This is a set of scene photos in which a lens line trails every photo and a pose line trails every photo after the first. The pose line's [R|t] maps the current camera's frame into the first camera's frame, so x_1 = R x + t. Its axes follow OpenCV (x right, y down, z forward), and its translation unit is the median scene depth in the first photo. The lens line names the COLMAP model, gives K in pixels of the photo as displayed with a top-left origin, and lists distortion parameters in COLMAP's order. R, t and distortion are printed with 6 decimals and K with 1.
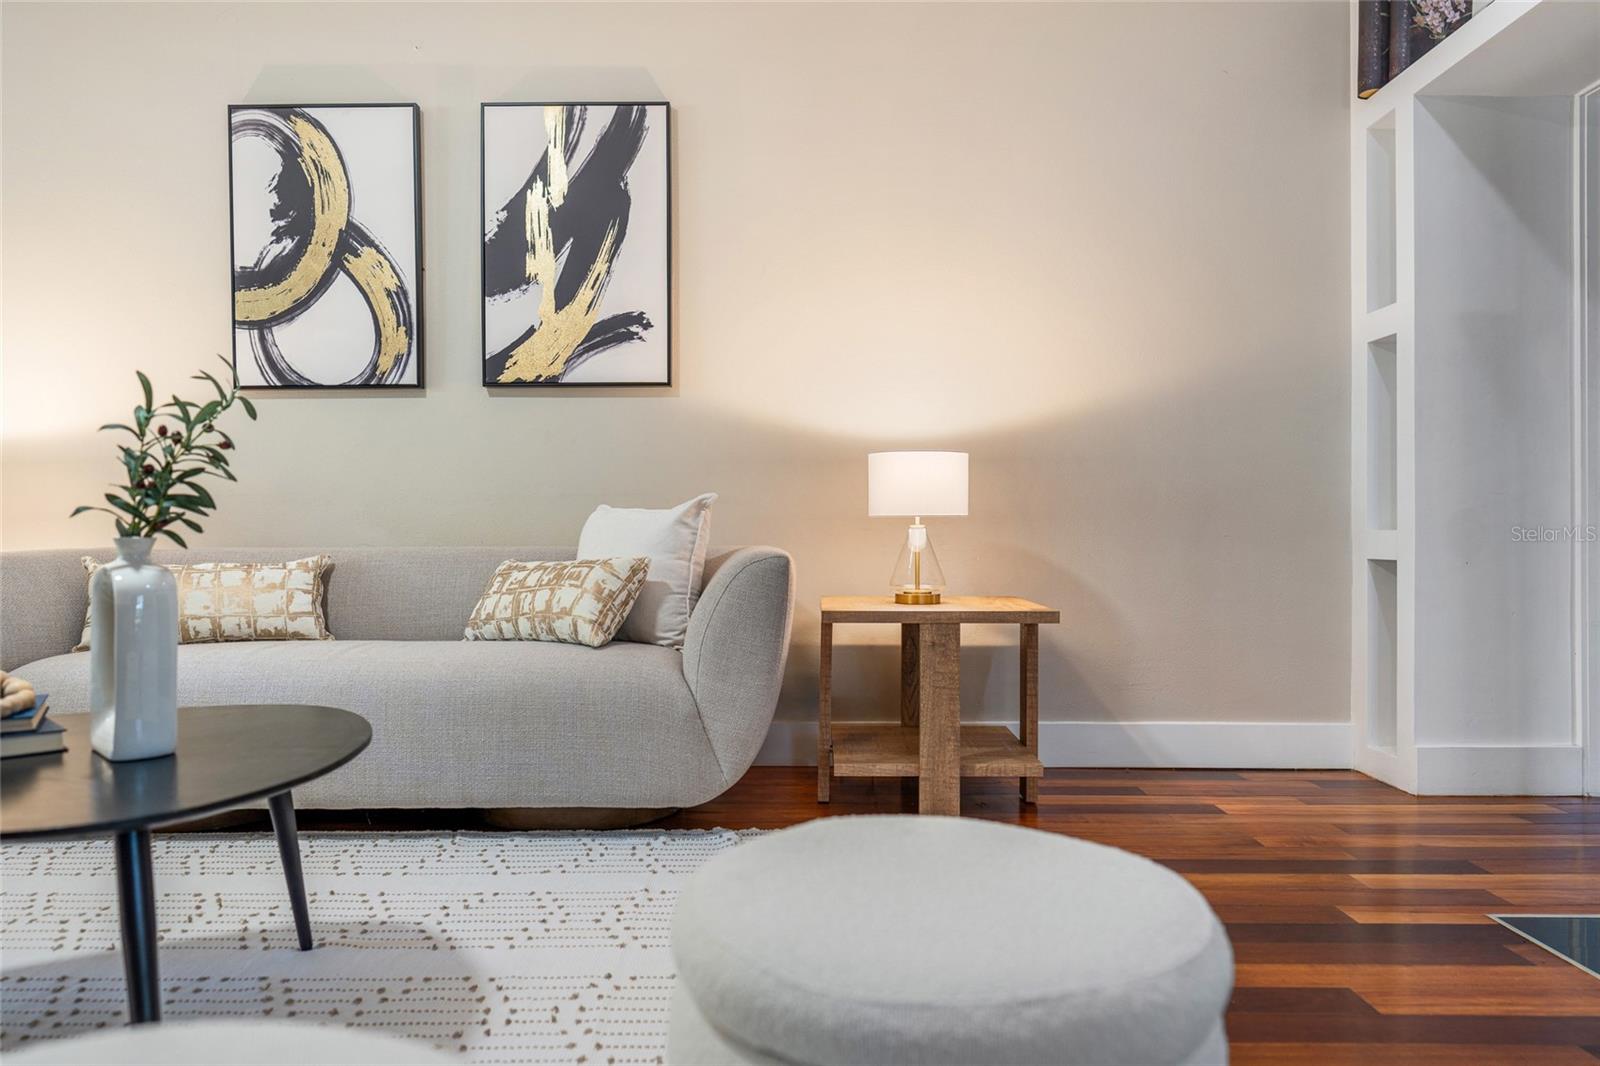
lens RADIAL K [[1060.0, 0, 802.7], [0, 1060.0, 524.7], [0, 0, 1]] dist [0.000718, 0.002402]
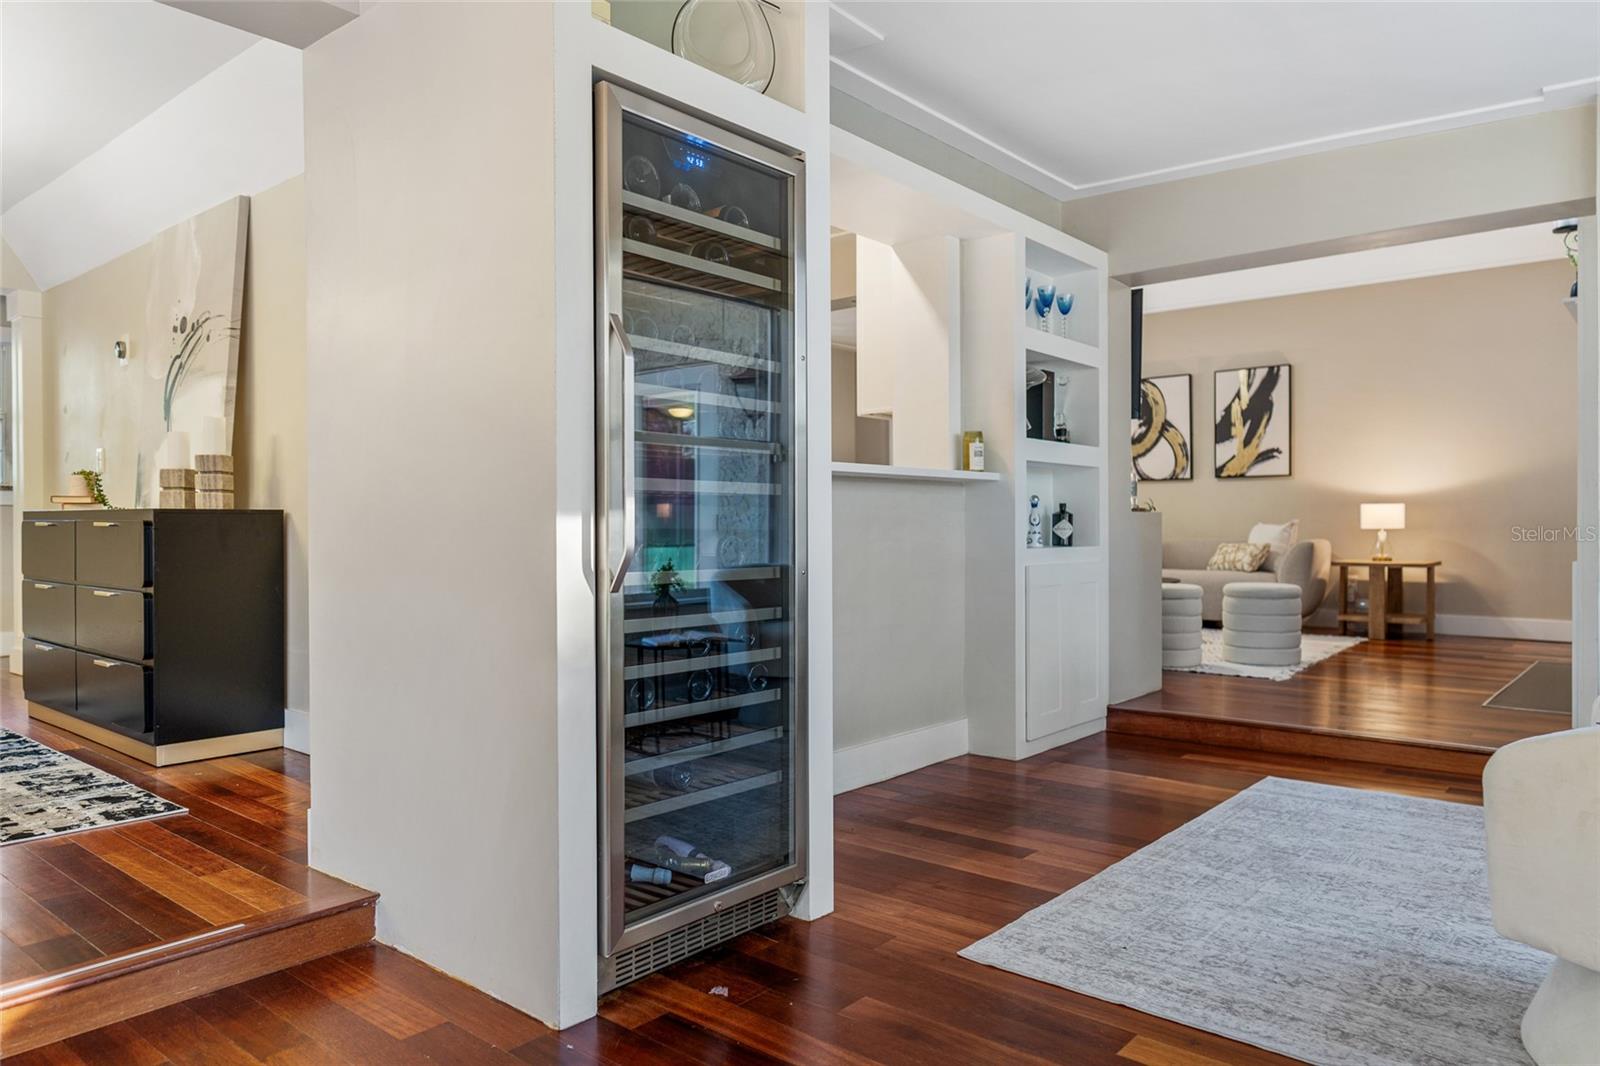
lens RADIAL K [[1060.0, 0, 792.8], [0, 1060.0, 531.9], [0, 0, 1]] dist [0.000718, 0.002402]
pose [[0.760368, 0.005919, -0.649465, 0.621278], [0.004609, 0.999884, 0.014508, -0.038904], [0.649476, -0.014024, 0.760253, -1.712048]]
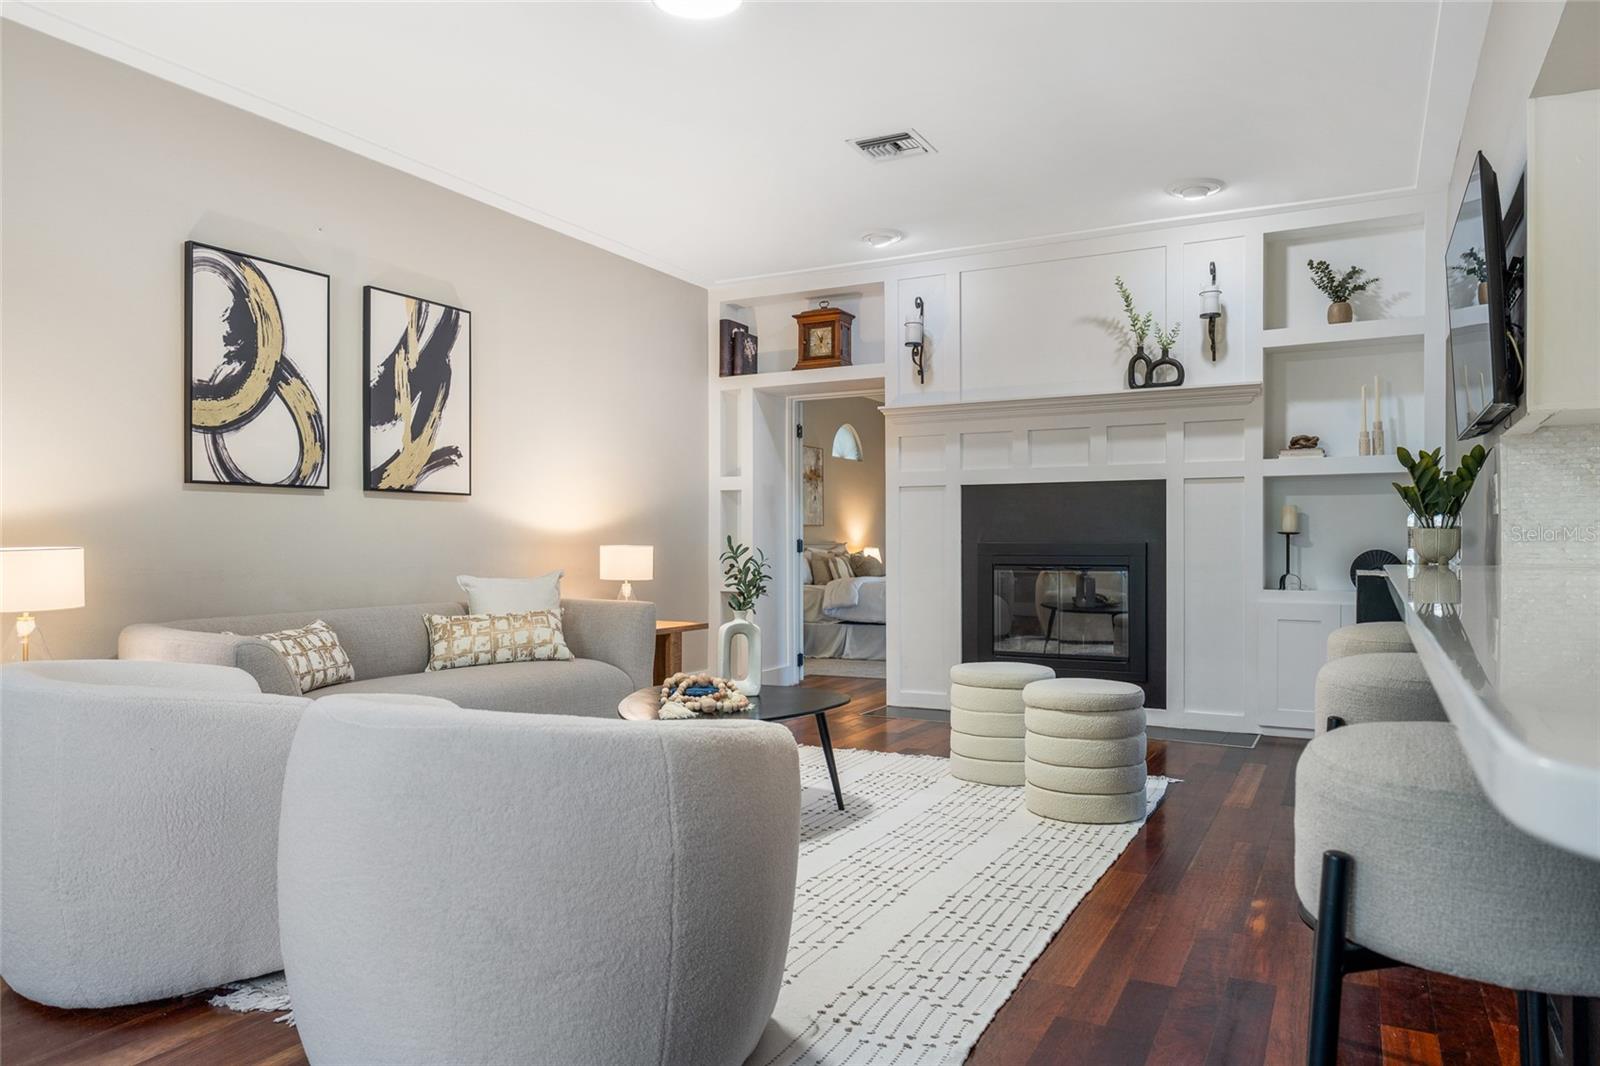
lens RADIAL K [[1060.0, 0, 801.9], [0, 1060.0, 530.7], [0, 0, 1]] dist [0.000718, 0.002402]
pose [[0.471752, 0.014368, 0.881614, -1.252155], [-0.007226, 0.999897, -0.012429, -0.065178], [-0.881702, -0.000507, 0.471807, -0.149507]]
